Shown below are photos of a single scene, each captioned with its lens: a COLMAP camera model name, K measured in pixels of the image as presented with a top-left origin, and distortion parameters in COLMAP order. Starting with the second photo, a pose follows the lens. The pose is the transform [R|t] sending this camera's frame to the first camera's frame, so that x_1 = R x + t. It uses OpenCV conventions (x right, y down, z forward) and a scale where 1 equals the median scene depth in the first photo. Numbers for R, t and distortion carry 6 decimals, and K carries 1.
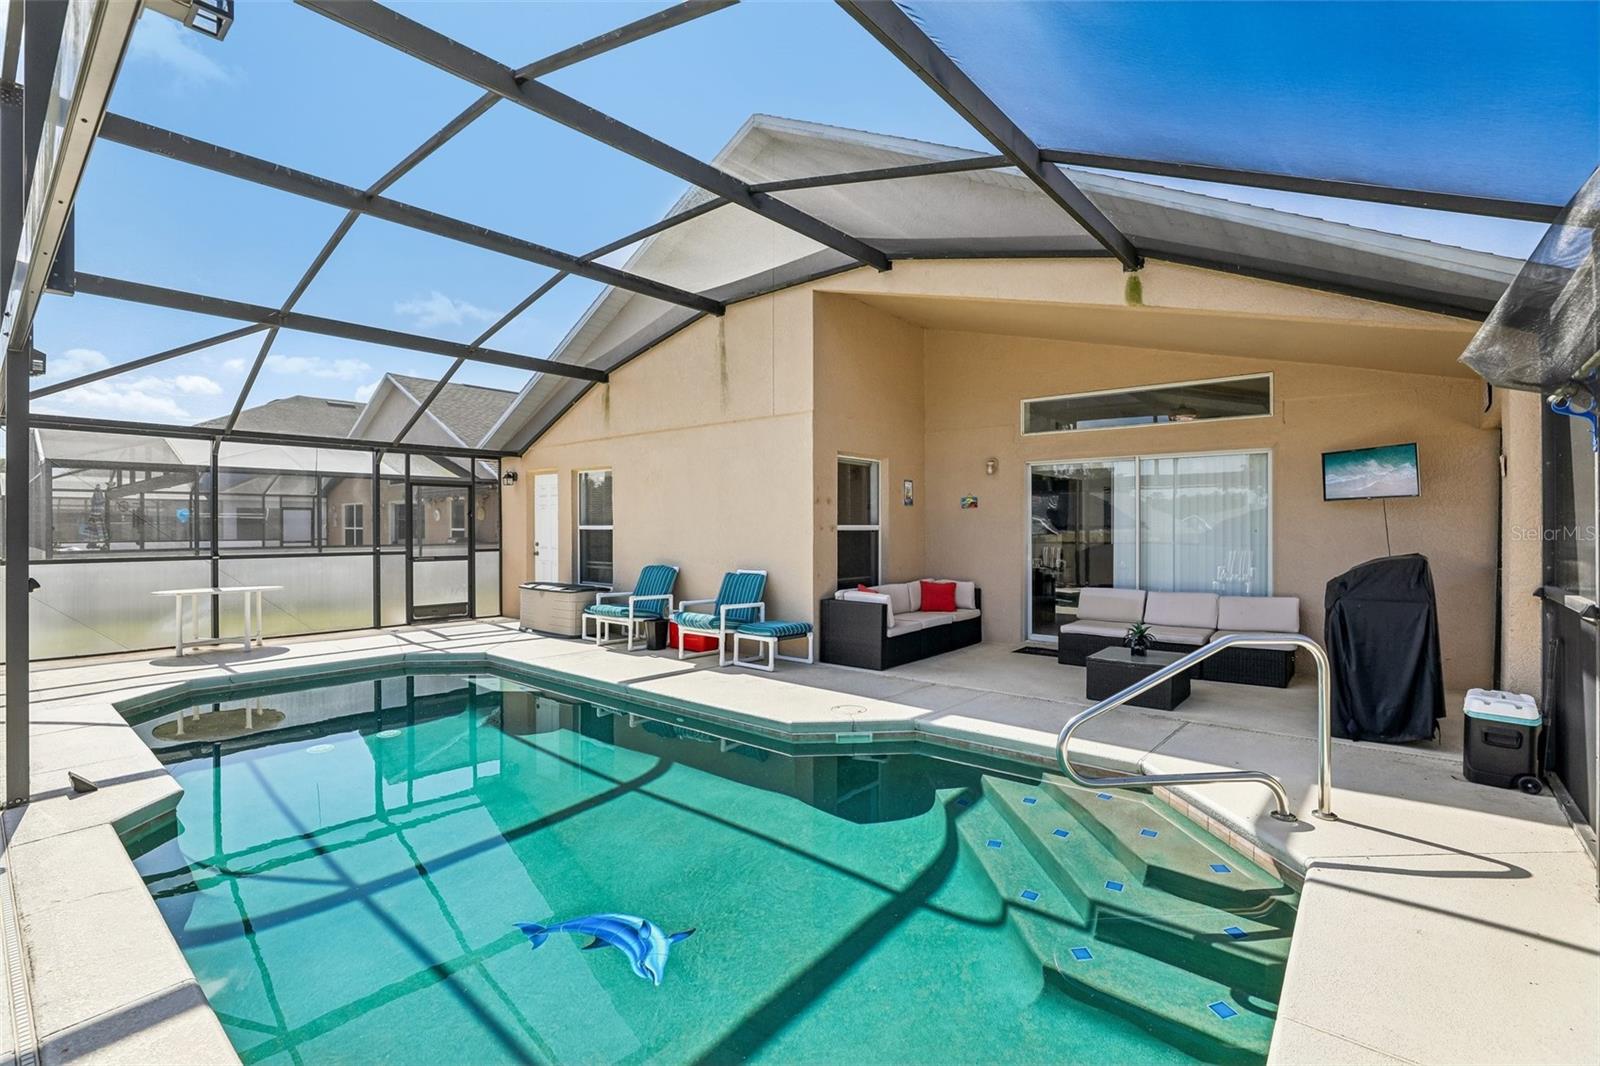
lens RADIAL K [[733.1, 0, 799.7], [0, 733.1, 524.3], [0, 0, 1]] dist [-0.045062, 0.012665]
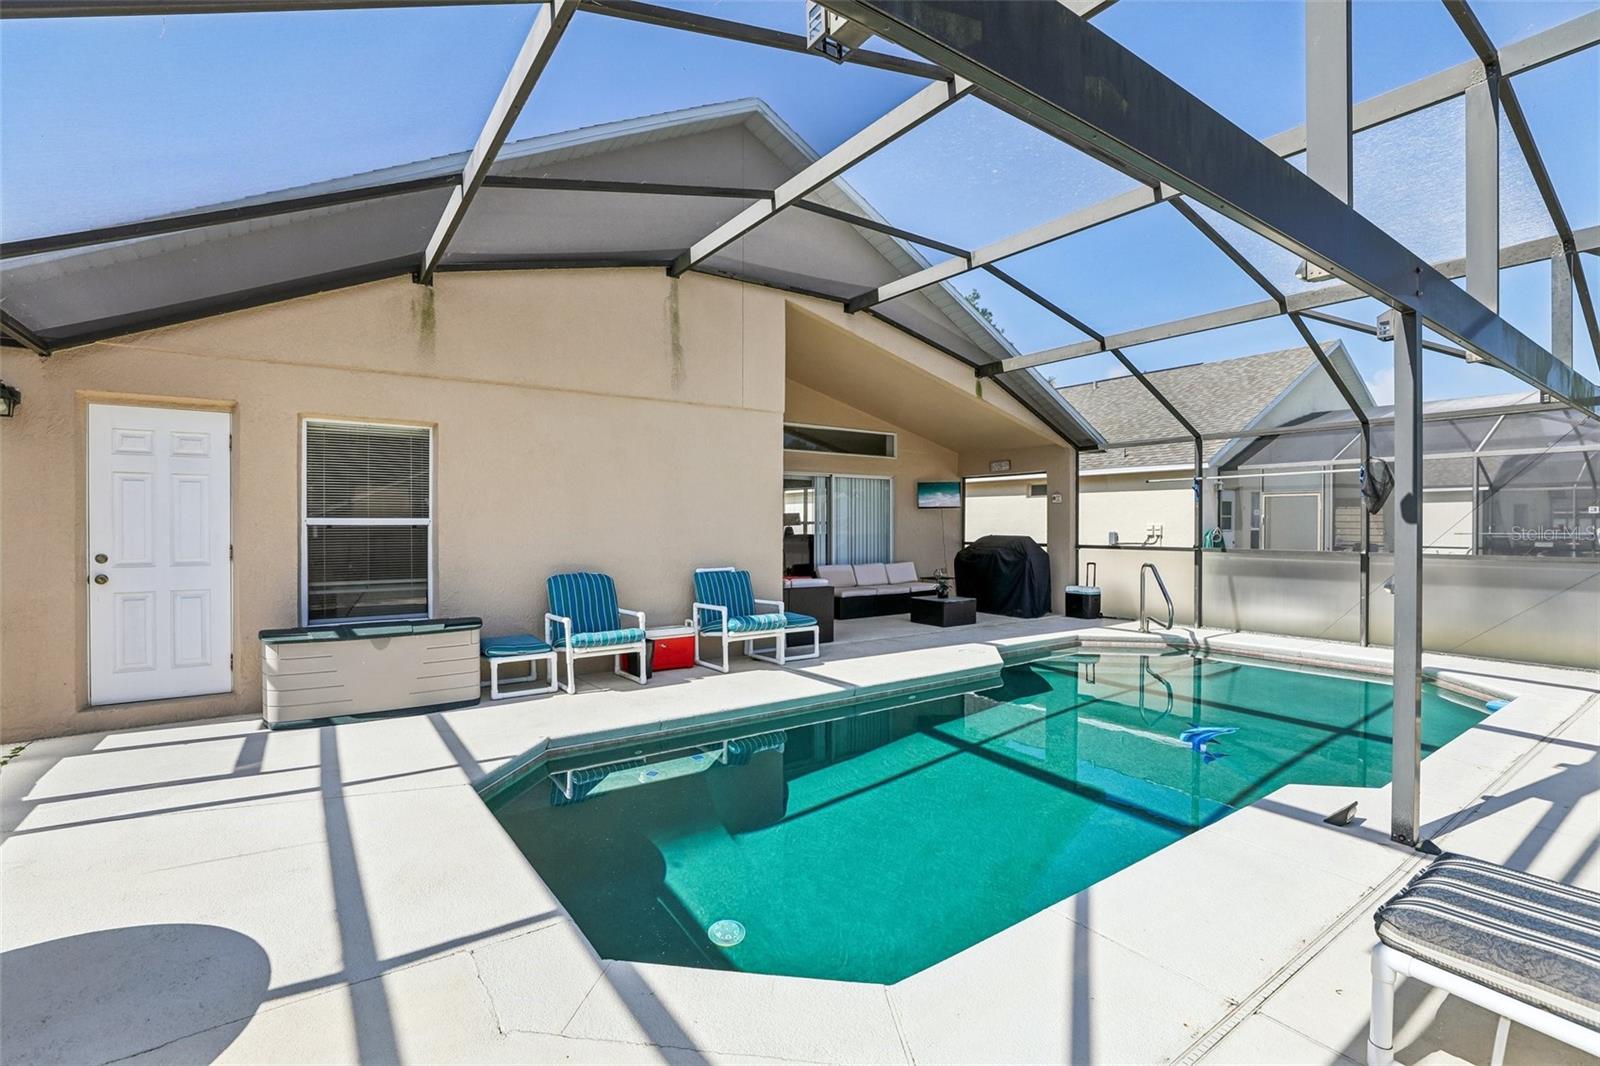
lens RADIAL K [[733.1, 0, 805.2], [0, 733.1, 530.3], [0, 0, 1]] dist [-0.045062, 0.012665]
pose [[0.248175, -0.008916, 0.968674, -0.865063], [-0.006682, 0.999918, 0.010915, 0.003095], [-0.968692, -0.009182, 0.248095, 0.605103]]
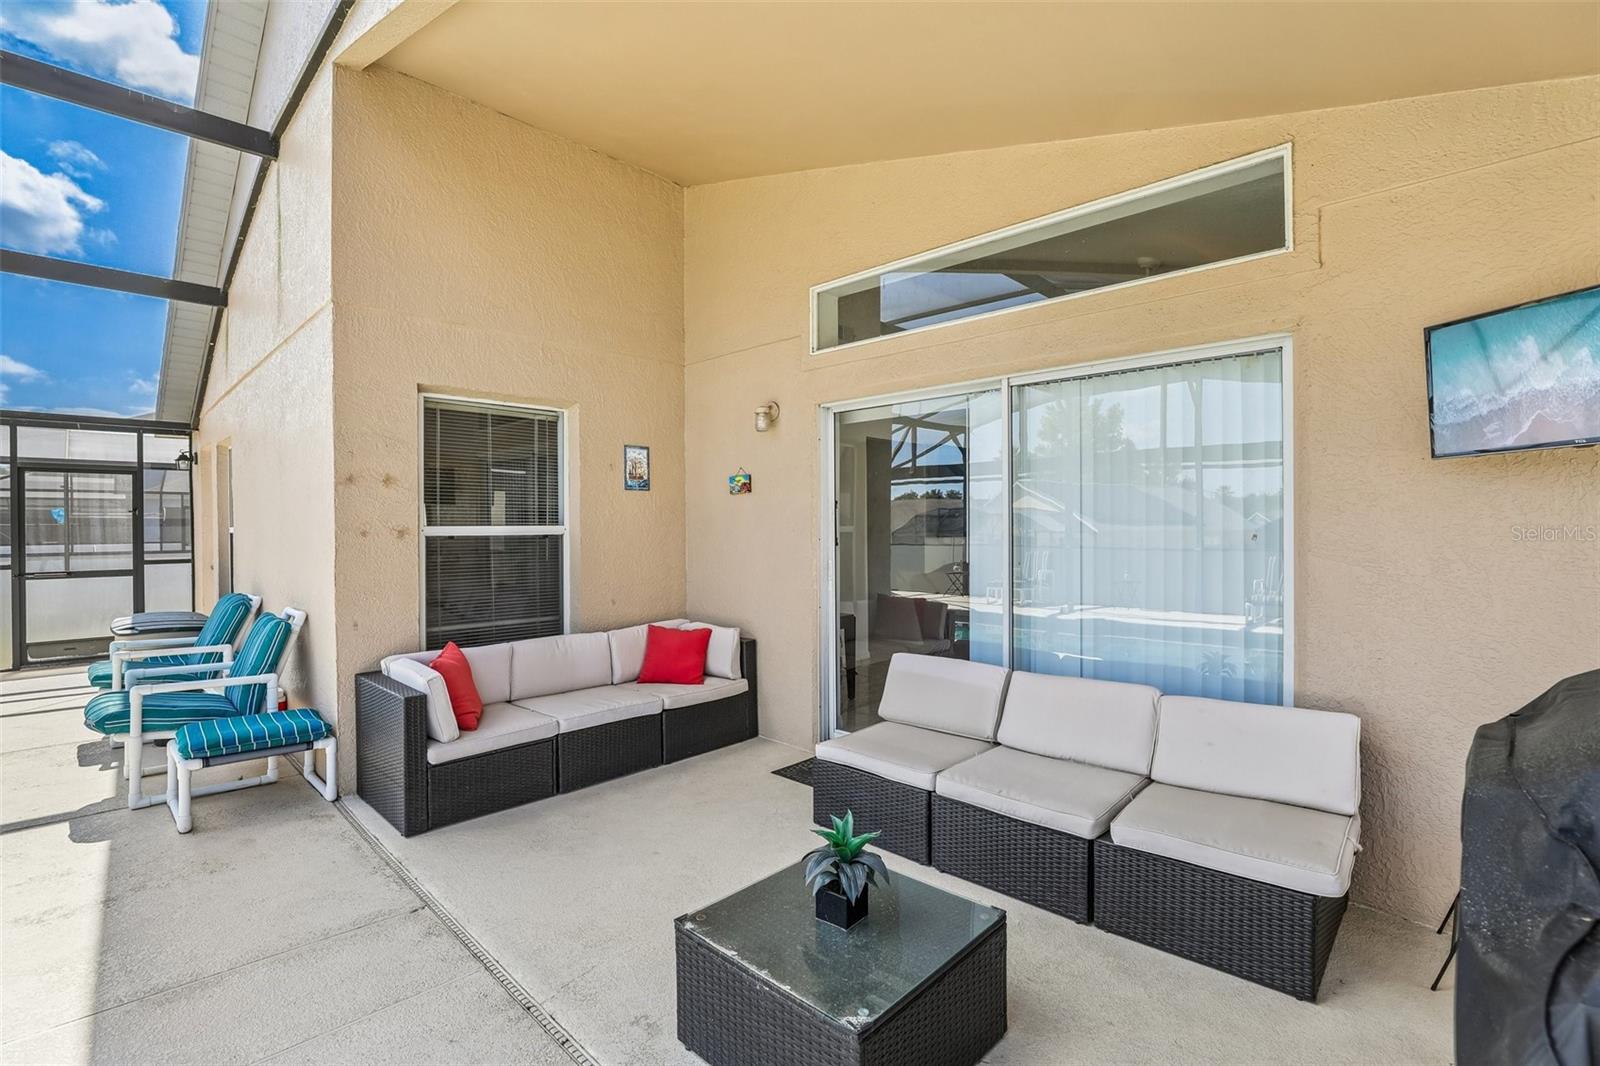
lens RADIAL K [[733.1, 0, 807.0], [0, 733.1, 524.9], [0, 0, 1]] dist [-0.045062, 0.012665]
pose [[0.997105, -0.003751, -0.075939, 0.331538], [0.003970, 0.999988, 0.002734, -0.000127], [0.075928, -0.003028, 0.997109, 0.461699]]
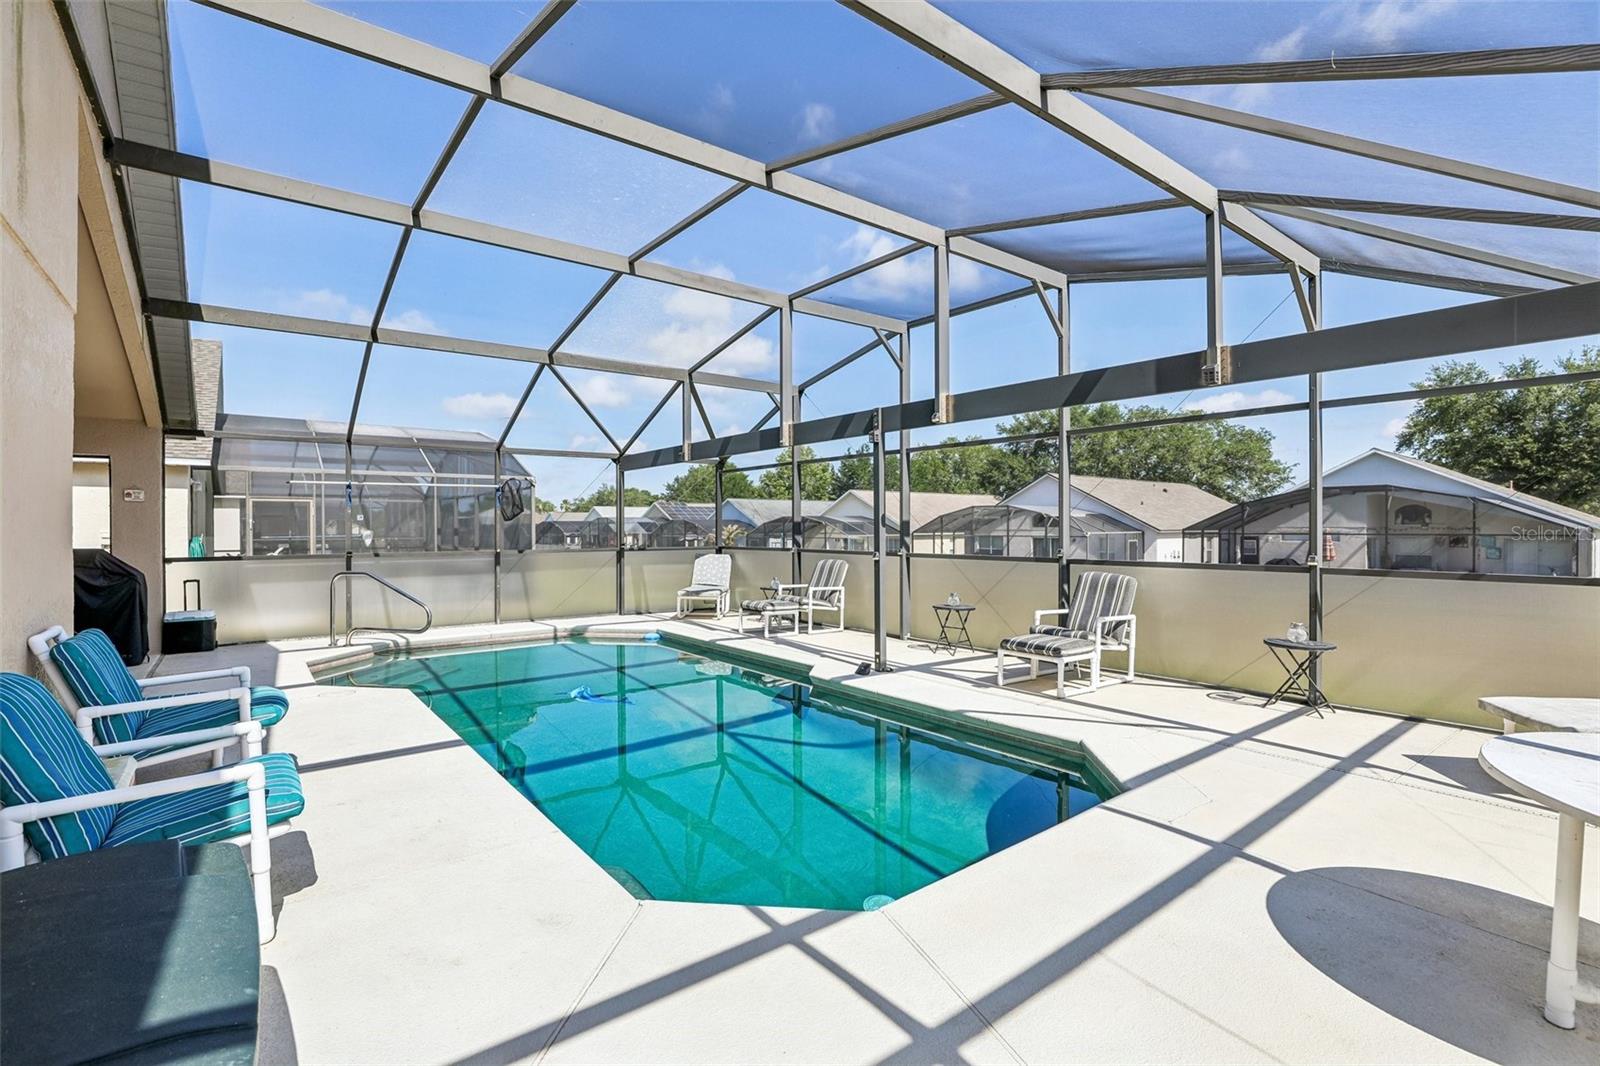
lens RADIAL K [[733.1, 0, 795.4], [0, 733.1, 529.1], [0, 0, 1]] dist [-0.045062, 0.012665]
pose [[-0.979045, 0.004461, 0.203597, -0.520804], [0.004225, 0.999990, -0.001594, 0.005483], [-0.203602, -0.000700, -0.979054, 1.213430]]
